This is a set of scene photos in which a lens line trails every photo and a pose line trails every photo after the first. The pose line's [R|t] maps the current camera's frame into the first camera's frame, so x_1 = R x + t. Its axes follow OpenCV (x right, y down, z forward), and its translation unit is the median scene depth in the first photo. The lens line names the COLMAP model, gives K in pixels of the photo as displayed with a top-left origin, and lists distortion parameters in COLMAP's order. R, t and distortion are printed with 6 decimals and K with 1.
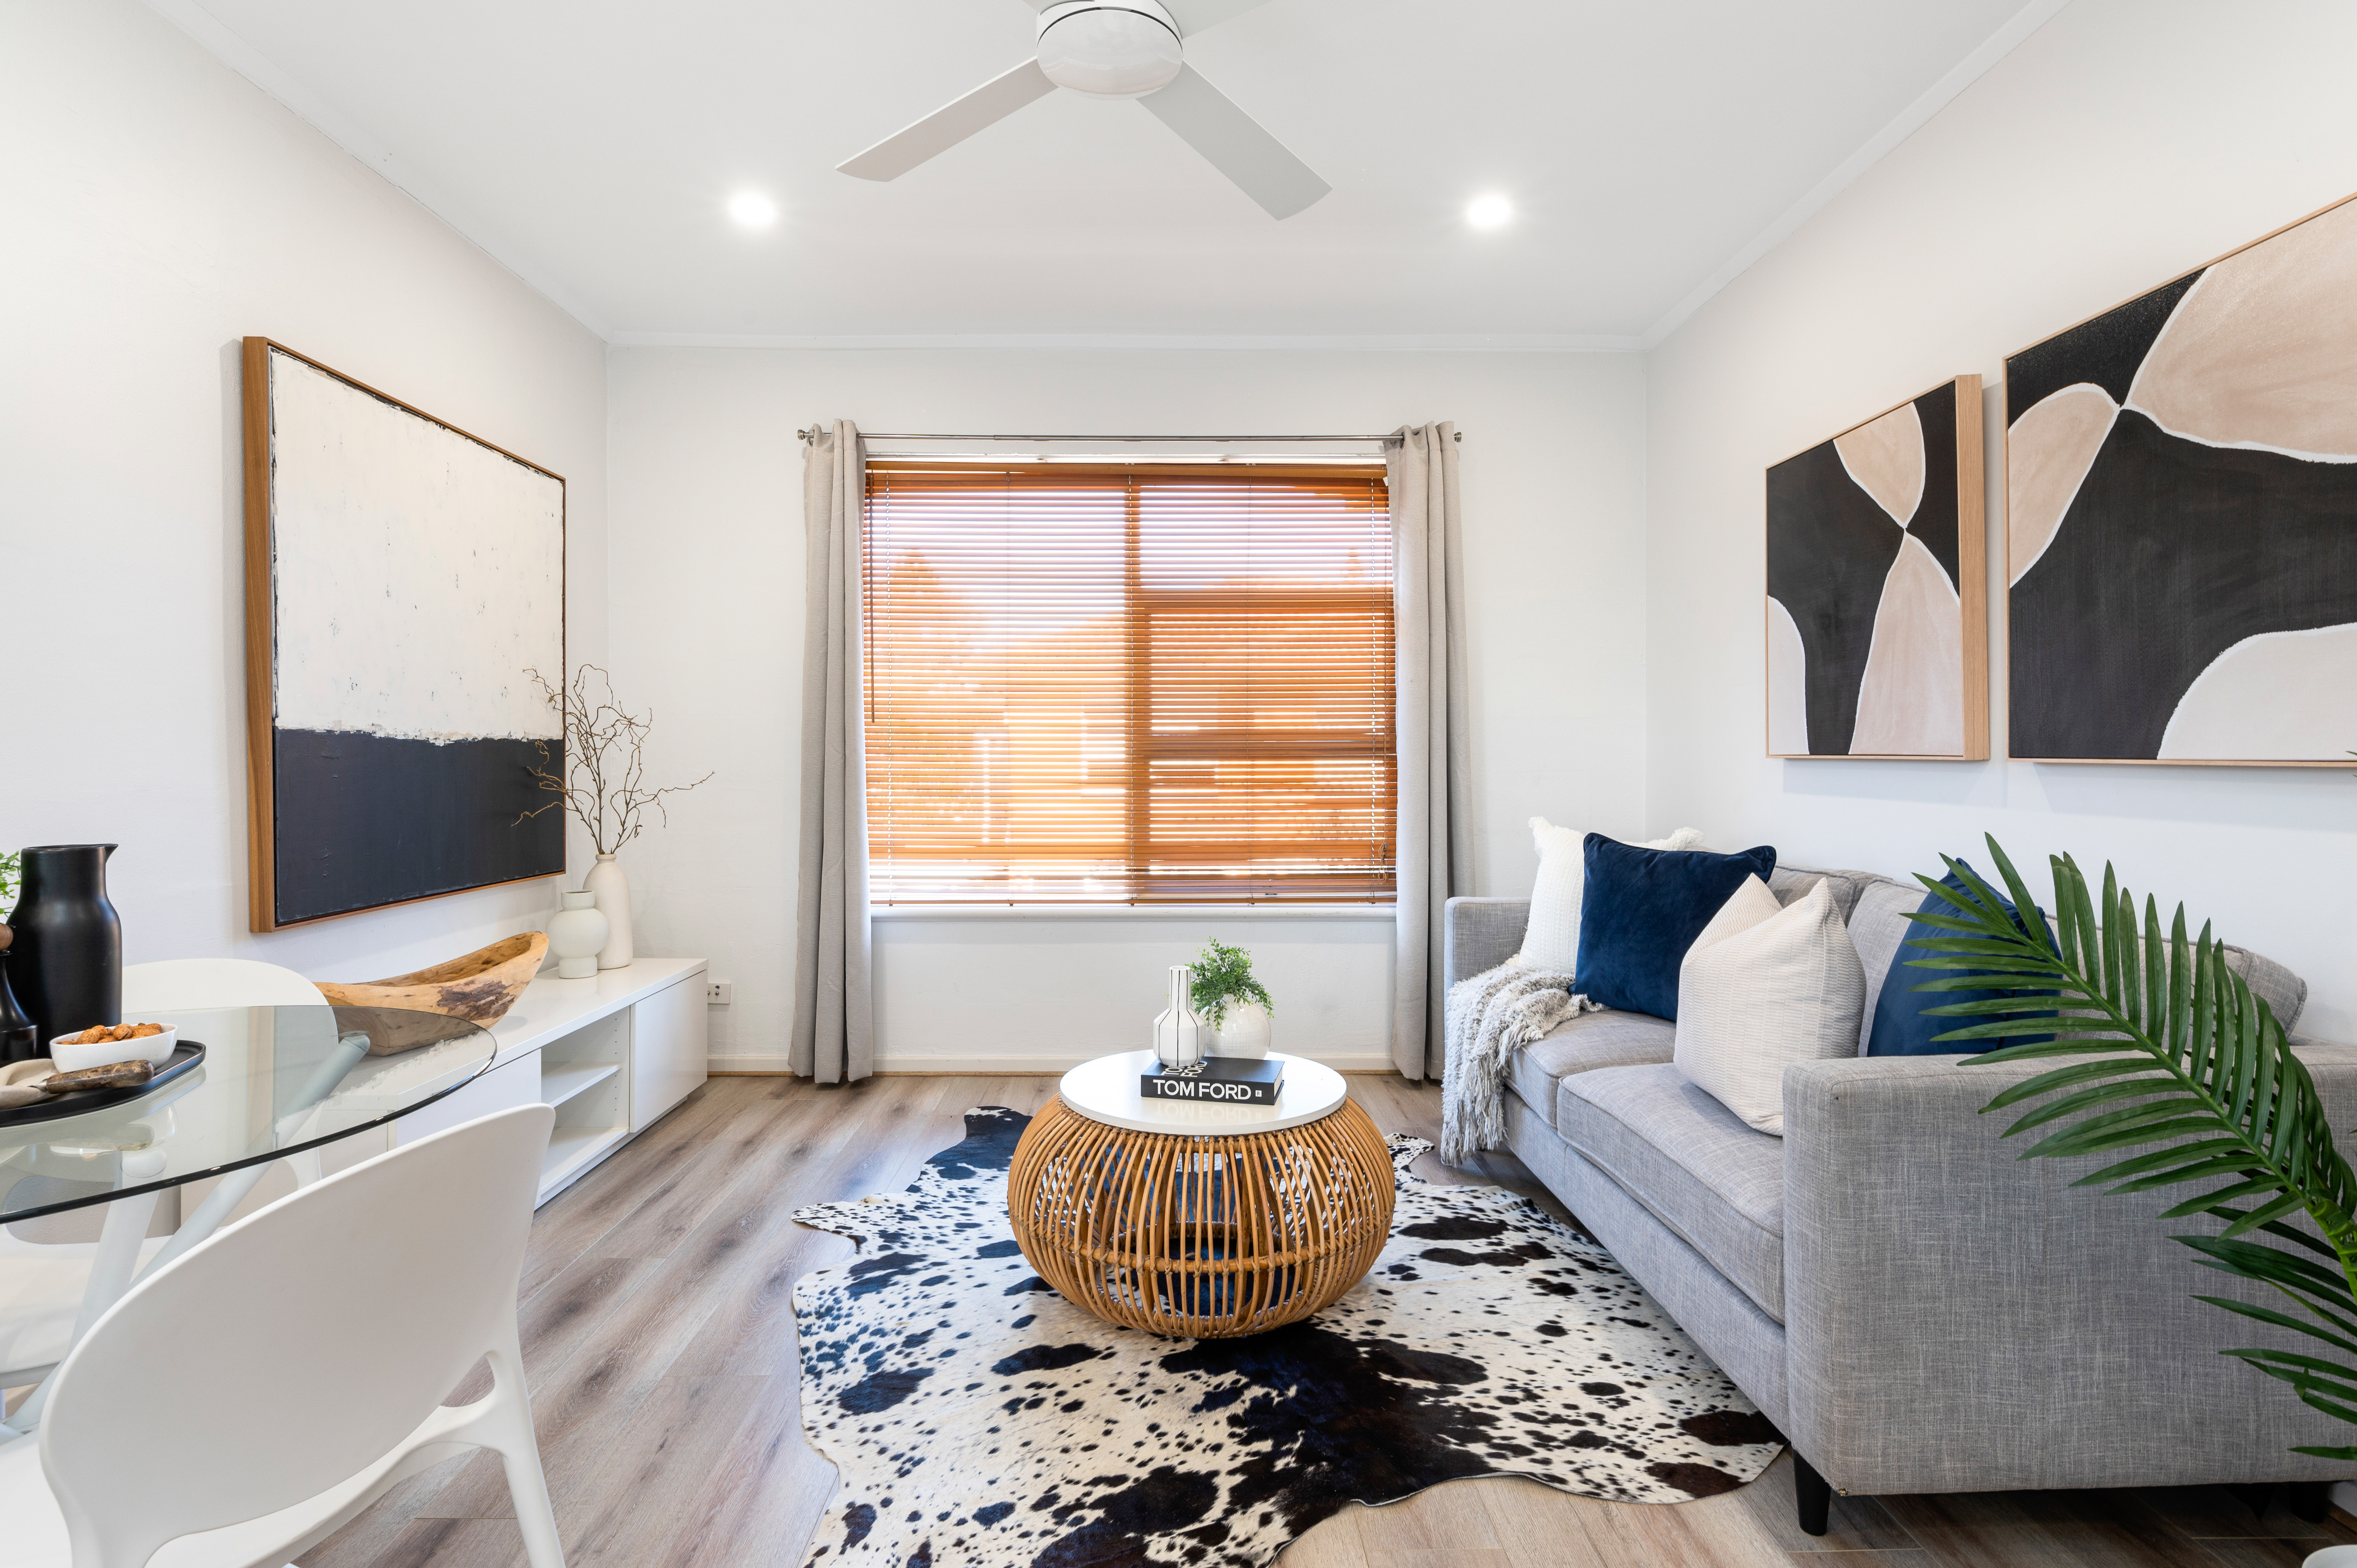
lens RADIAL K [[1152.6, 0, 1182.4], [0, 1152.6, 770.5], [0, 0, 1]] dist [0.001808, -0.001769]
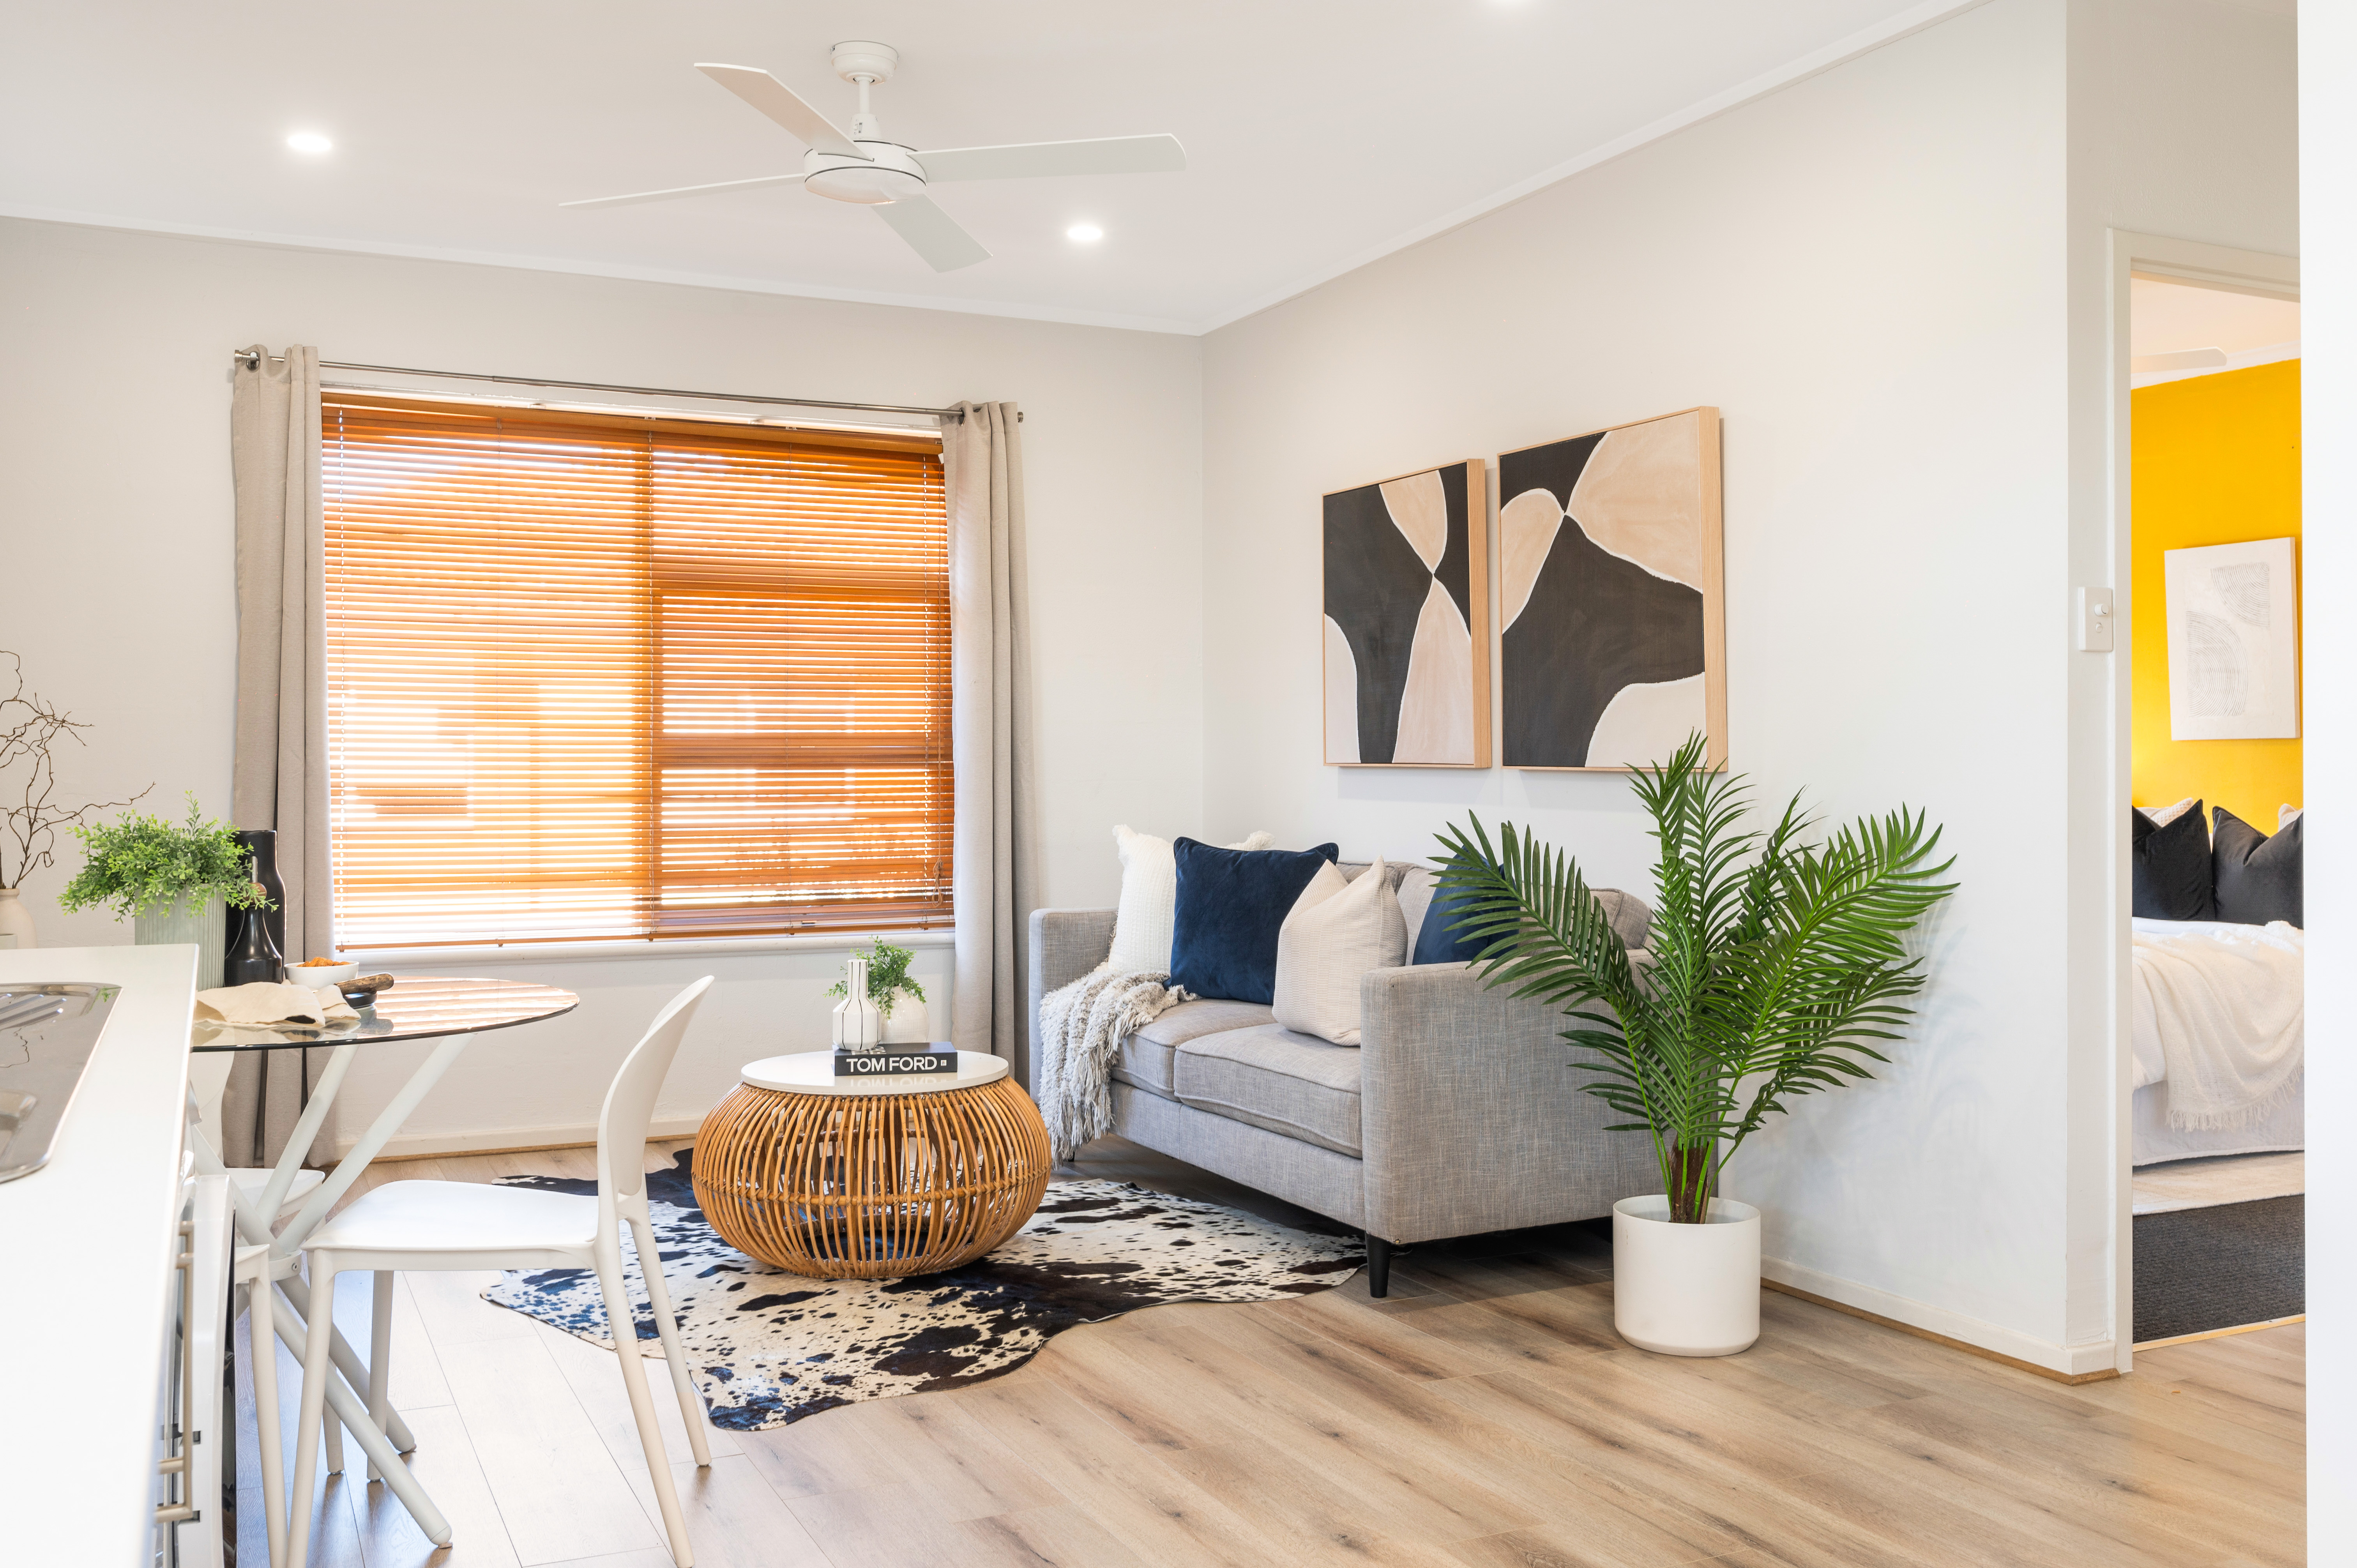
lens RADIAL K [[2052.3, 0, 1176.5], [0, 2052.3, 769.5], [0, 0, 1]] dist [0.000288, 0.004882]
pose [[0.909649, 0.000100, 0.415378, -0.536631], [0.003618, 0.999960, -0.008163, 0.009479], [-0.415363, 0.008928, 0.909612, -0.885275]]
